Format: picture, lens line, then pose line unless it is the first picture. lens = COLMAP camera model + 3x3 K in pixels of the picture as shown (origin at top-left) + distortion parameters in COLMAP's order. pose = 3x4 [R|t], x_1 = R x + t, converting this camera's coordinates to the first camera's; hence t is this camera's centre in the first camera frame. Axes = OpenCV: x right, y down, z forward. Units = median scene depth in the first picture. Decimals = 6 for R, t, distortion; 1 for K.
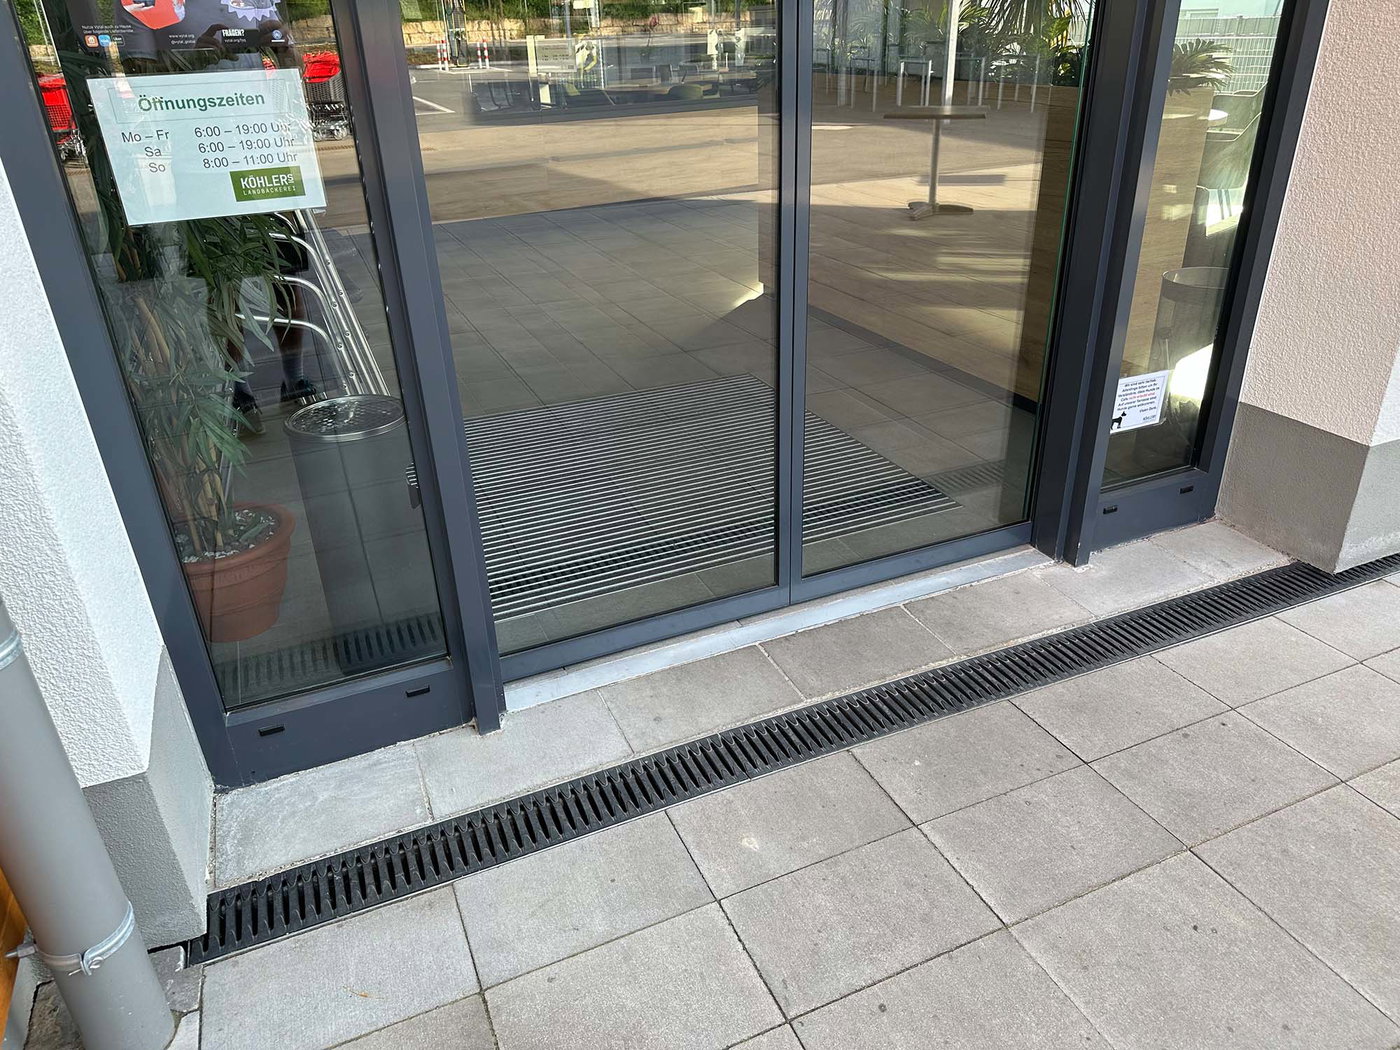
lens RADIAL K [[984.2, 0, 713.6], [0, 984.2, 510.6], [0, 0, 1]] dist [0.078551, -0.107020]
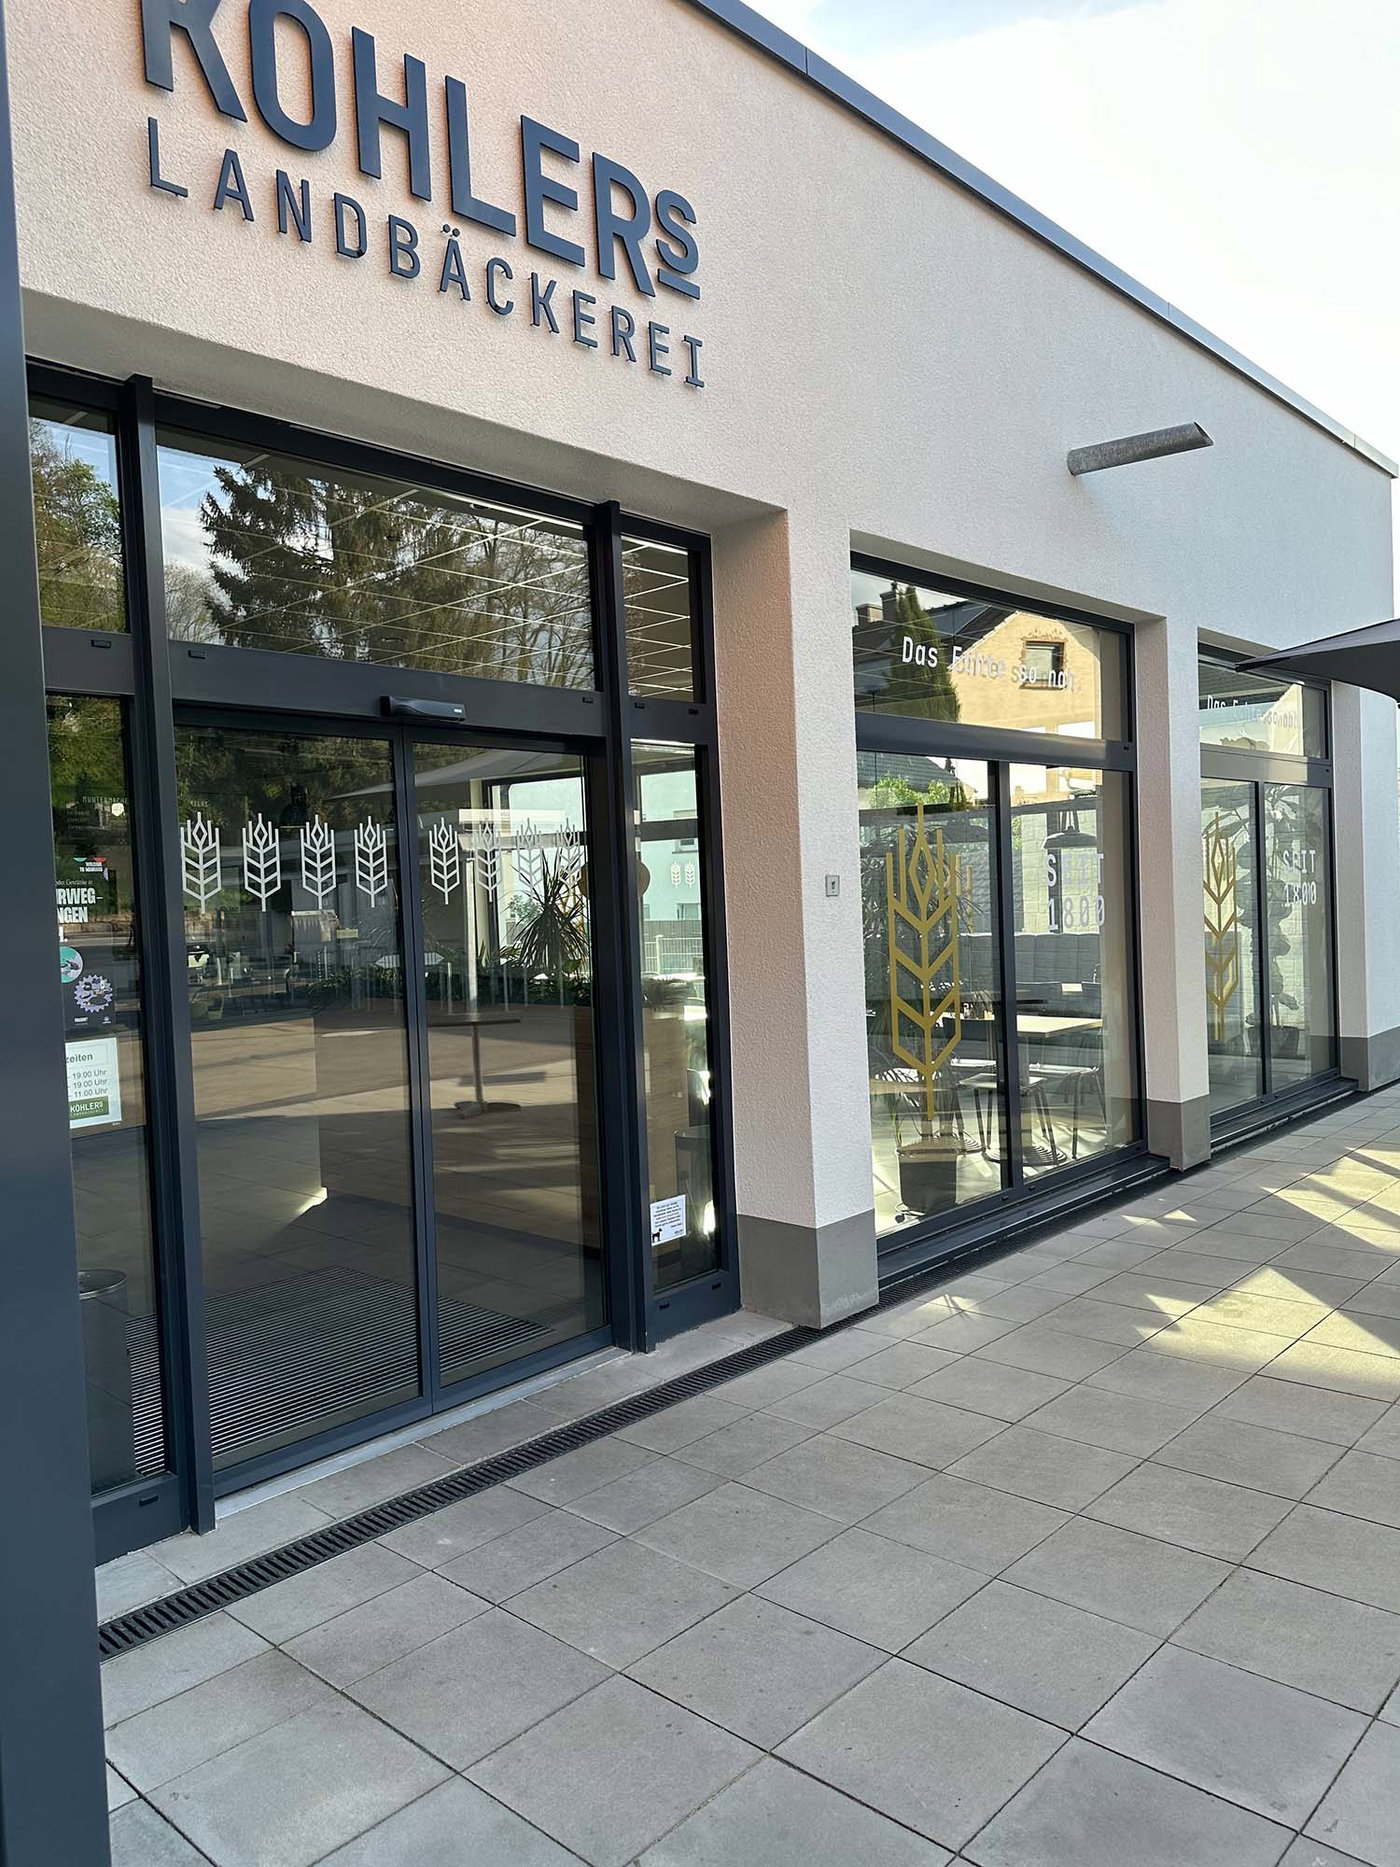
lens RADIAL K [[1312.6, 0, 700.0], [0, 1312.6, 933.5], [0, 0, 1]] dist [0.078551, -0.107020]
pose [[0.922241, -0.022861, 0.385939, -0.228943], [0.183411, 0.904640, -0.384691, 0.241795], [-0.340341, 0.425563, 0.838489, -0.715523]]
